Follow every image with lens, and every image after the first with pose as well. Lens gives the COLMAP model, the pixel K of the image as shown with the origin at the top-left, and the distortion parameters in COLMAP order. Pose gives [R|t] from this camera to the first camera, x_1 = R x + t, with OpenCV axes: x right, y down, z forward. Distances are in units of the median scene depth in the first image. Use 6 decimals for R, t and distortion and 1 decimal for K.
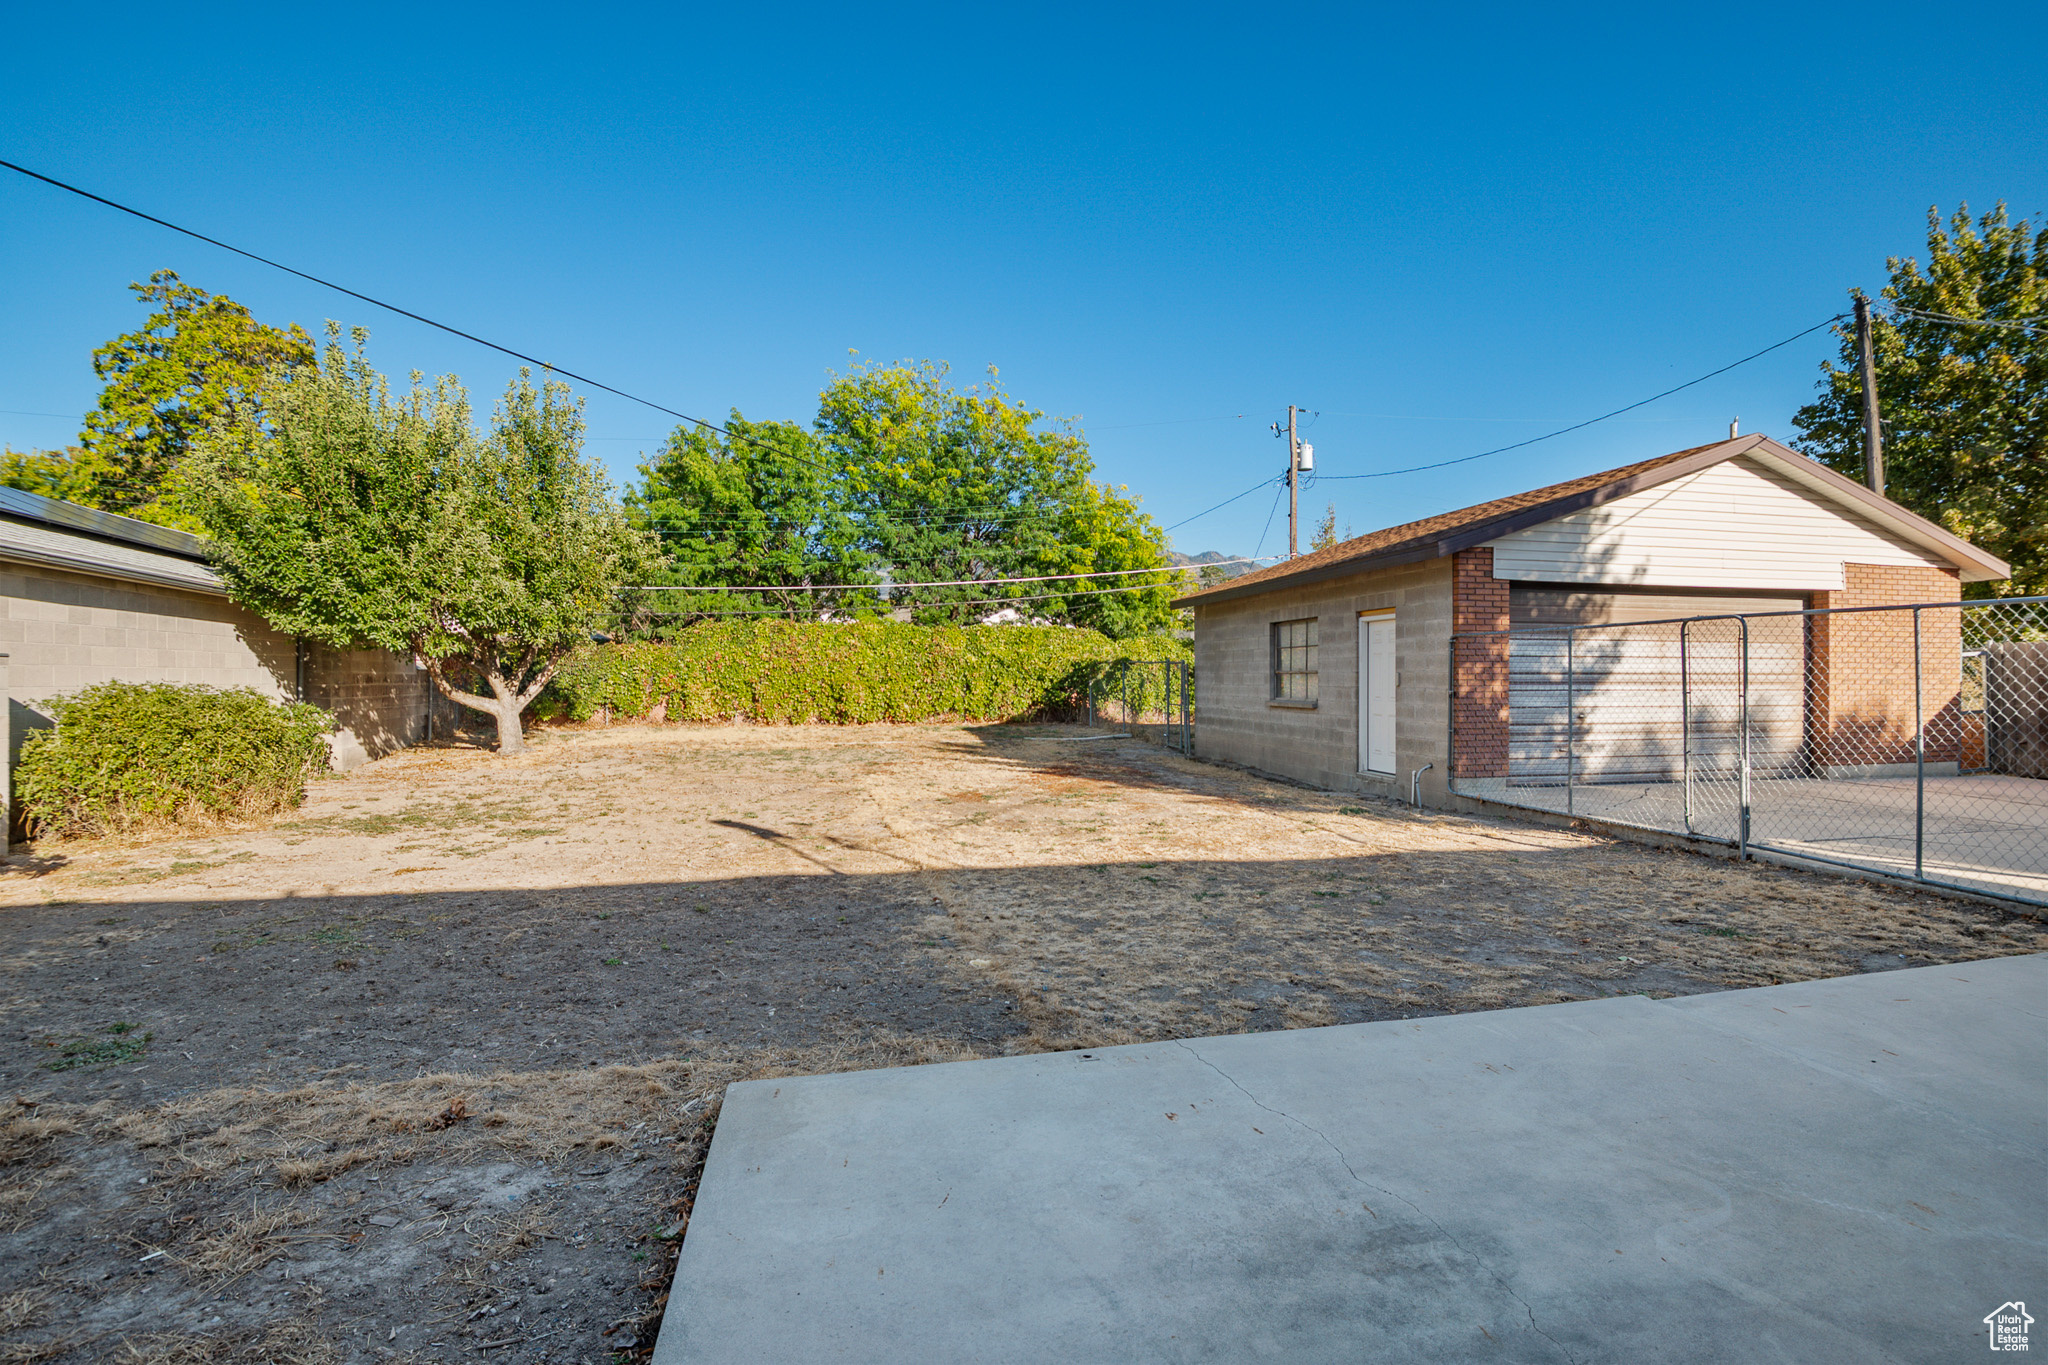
lens RADIAL K [[935.6, 0, 1035.6], [0, 935.6, 683.4], [0, 0, 1]] dist [-0.015580, -0.011451]
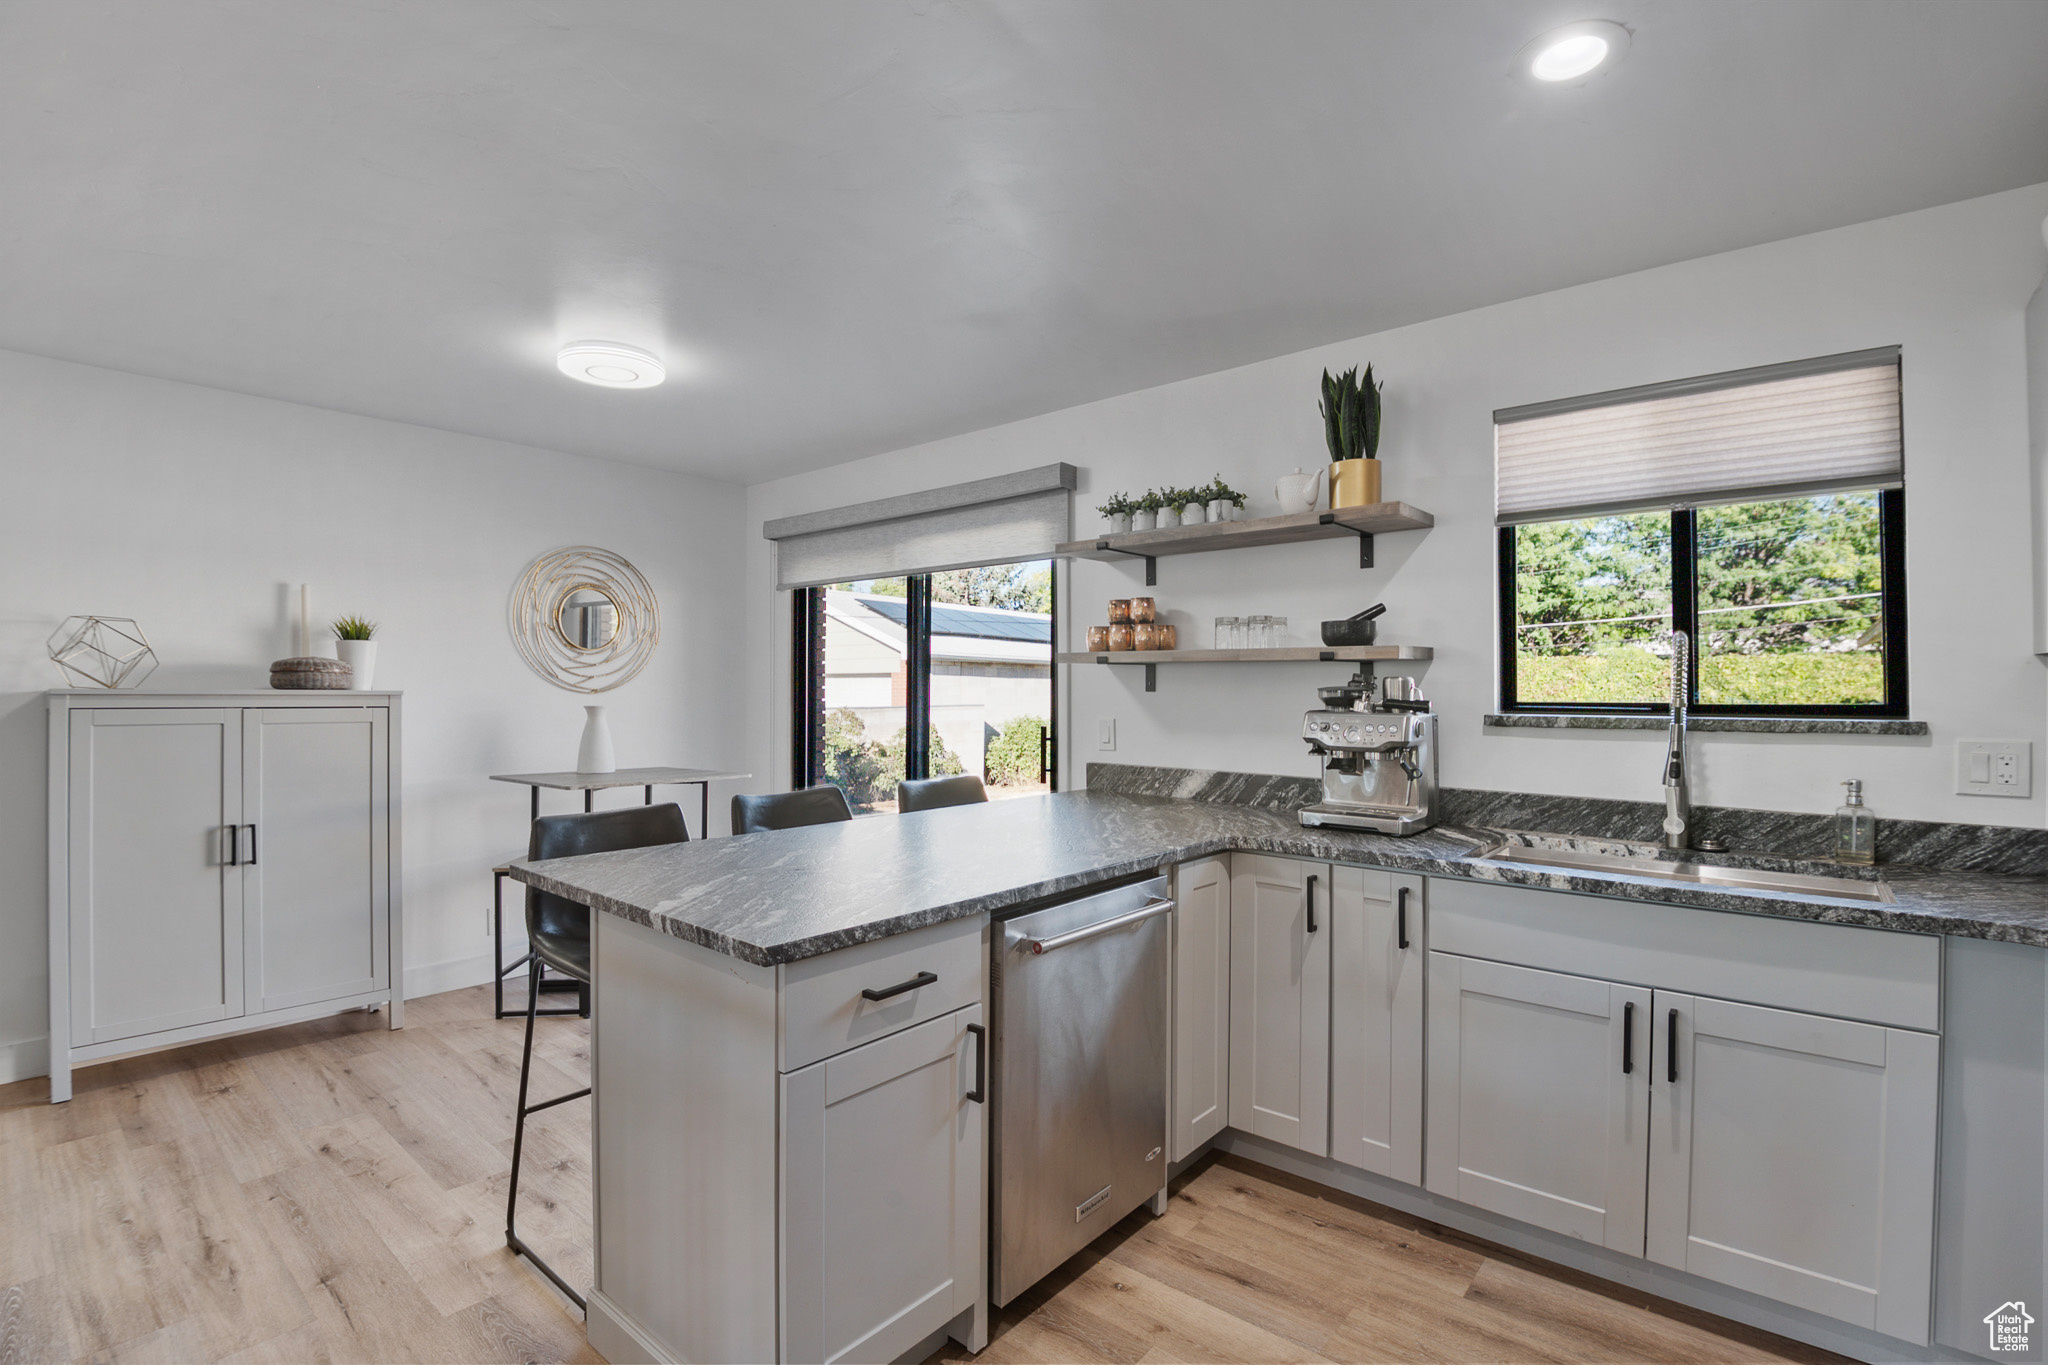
lens RADIAL K [[928.1, 0, 1033.2], [0, 928.1, 684.2], [0, 0, 1]] dist [-0.001680, -0.019730]
pose [[0.608260, 0.003675, -0.793729, 0.432762], [-0.012542, 0.999909, -0.004982, -0.037495], [0.793638, 0.012986, 0.608251, -0.189844]]
